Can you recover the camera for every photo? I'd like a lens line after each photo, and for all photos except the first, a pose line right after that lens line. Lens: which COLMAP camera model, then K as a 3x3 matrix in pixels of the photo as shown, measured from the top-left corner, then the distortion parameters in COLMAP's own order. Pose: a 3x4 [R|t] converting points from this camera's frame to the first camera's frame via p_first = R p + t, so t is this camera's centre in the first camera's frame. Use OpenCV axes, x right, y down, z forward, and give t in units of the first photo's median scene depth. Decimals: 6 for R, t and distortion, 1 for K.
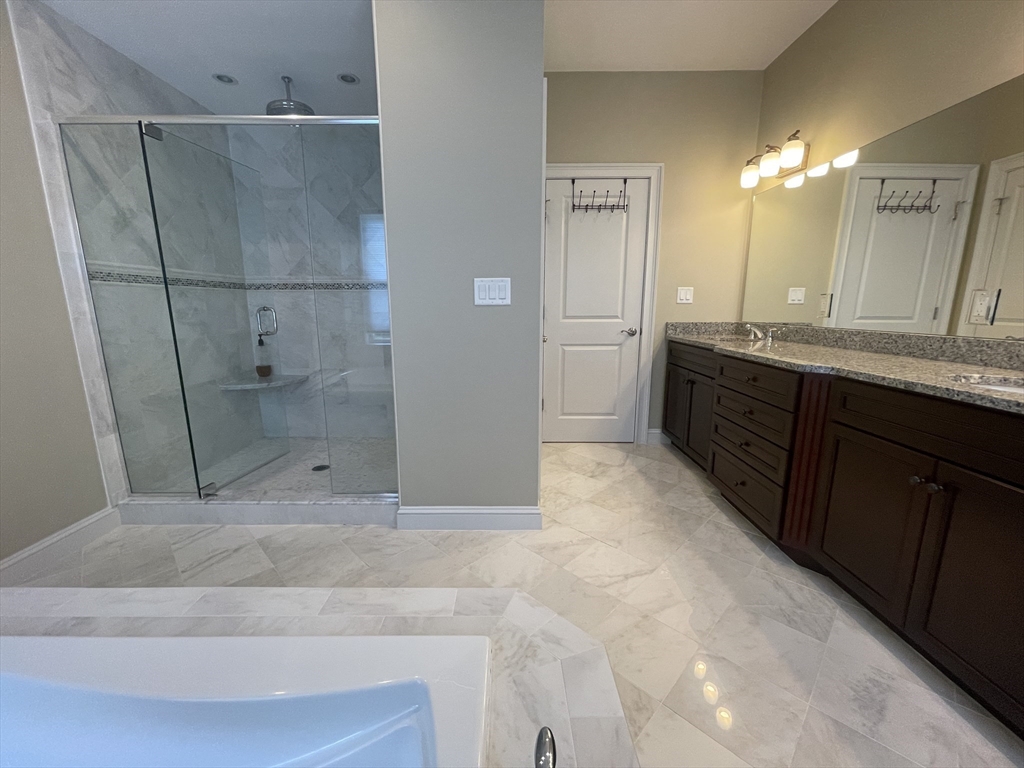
lens RADIAL K [[412.4, 0, 508.9], [0, 412.4, 384.3], [0, 0, 1]] dist [-0.000447, 0.000291]
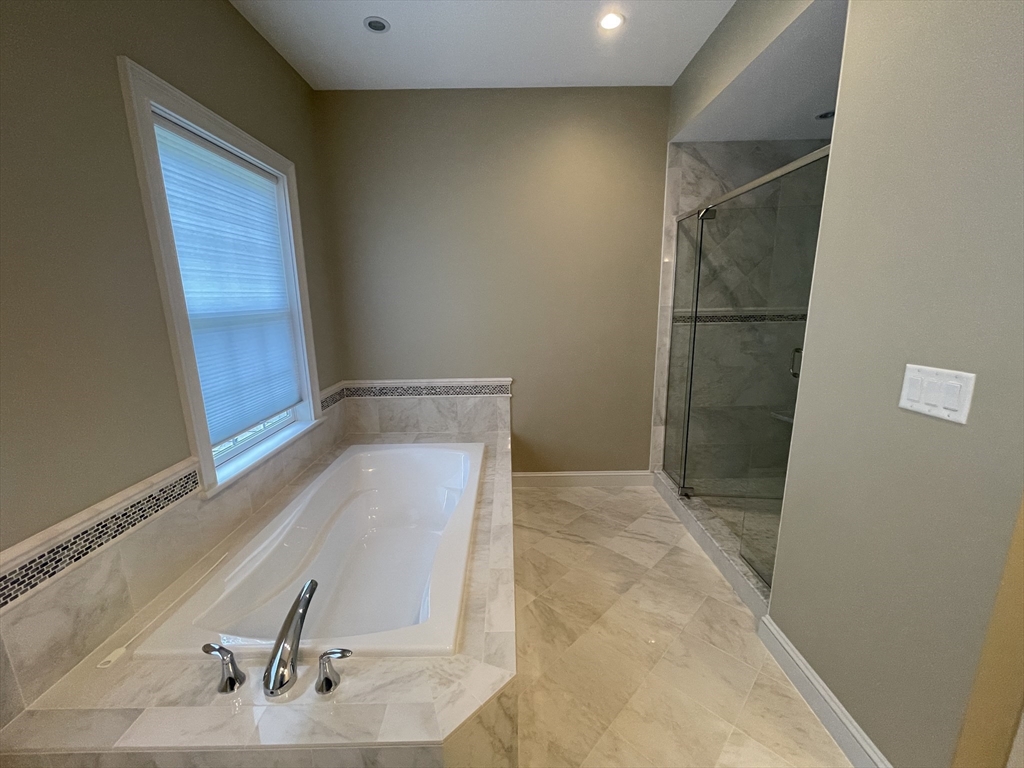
lens RADIAL K [[412.4, 0, 508.9], [0, 412.4, 385.8], [0, 0, 1]] dist [-0.000447, 0.000291]
pose [[0.010215, 0.207485, -0.978185, 0.462165], [-0.172128, 0.963999, 0.202678, -0.232723], [0.985022, 0.166302, 0.045561, 0.389318]]
